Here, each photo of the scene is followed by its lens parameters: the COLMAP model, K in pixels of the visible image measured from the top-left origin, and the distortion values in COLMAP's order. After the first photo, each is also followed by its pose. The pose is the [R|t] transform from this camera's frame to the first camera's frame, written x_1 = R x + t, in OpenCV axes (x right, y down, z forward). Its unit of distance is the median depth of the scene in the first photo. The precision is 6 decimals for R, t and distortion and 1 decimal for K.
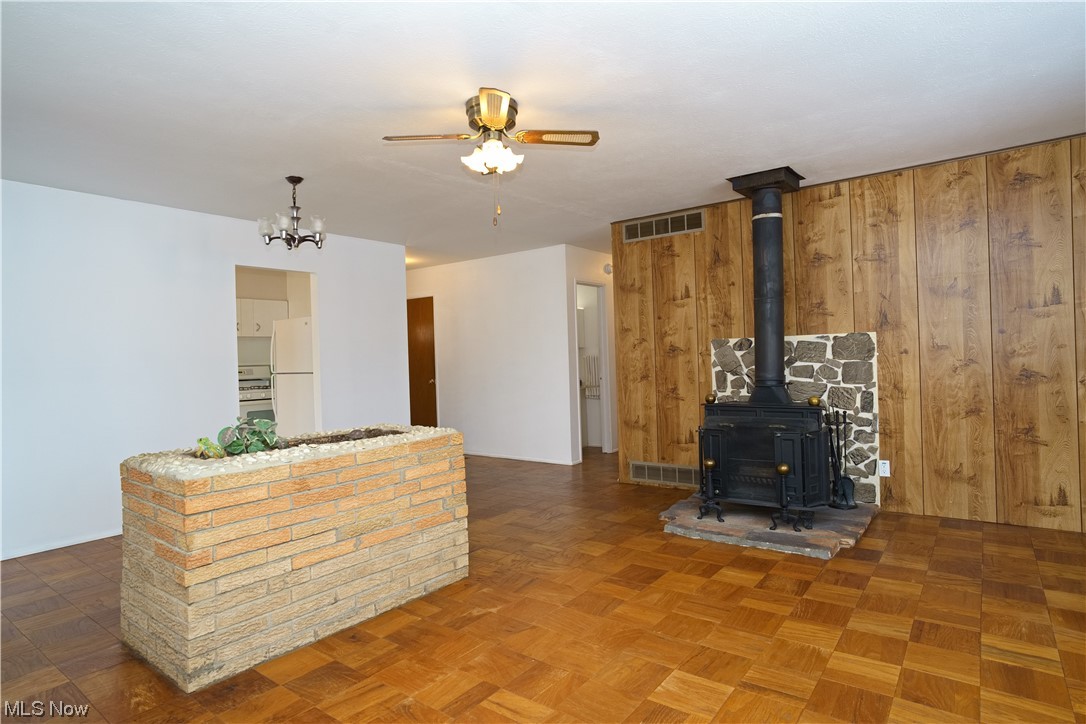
lens RADIAL K [[592.1, 0, 543.0], [0, 592.1, 362.0], [0, 0, 1]] dist [-0.052527, 0.035630]
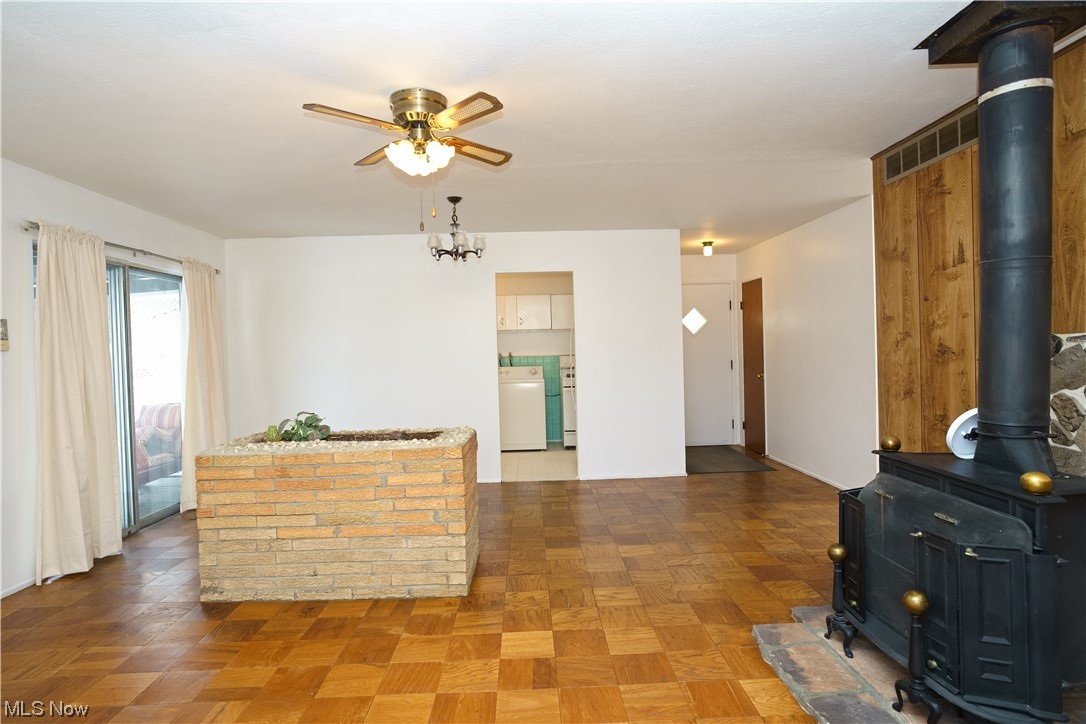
lens RADIAL K [[592.1, 0, 543.0], [0, 592.1, 362.0], [0, 0, 1]] dist [-0.052527, 0.035630]
pose [[0.631803, 0.030184, -0.774541, 0.455200], [0.001987, 0.999175, 0.040559, -0.037542], [0.775126, -0.027164, 0.631222, 0.333871]]
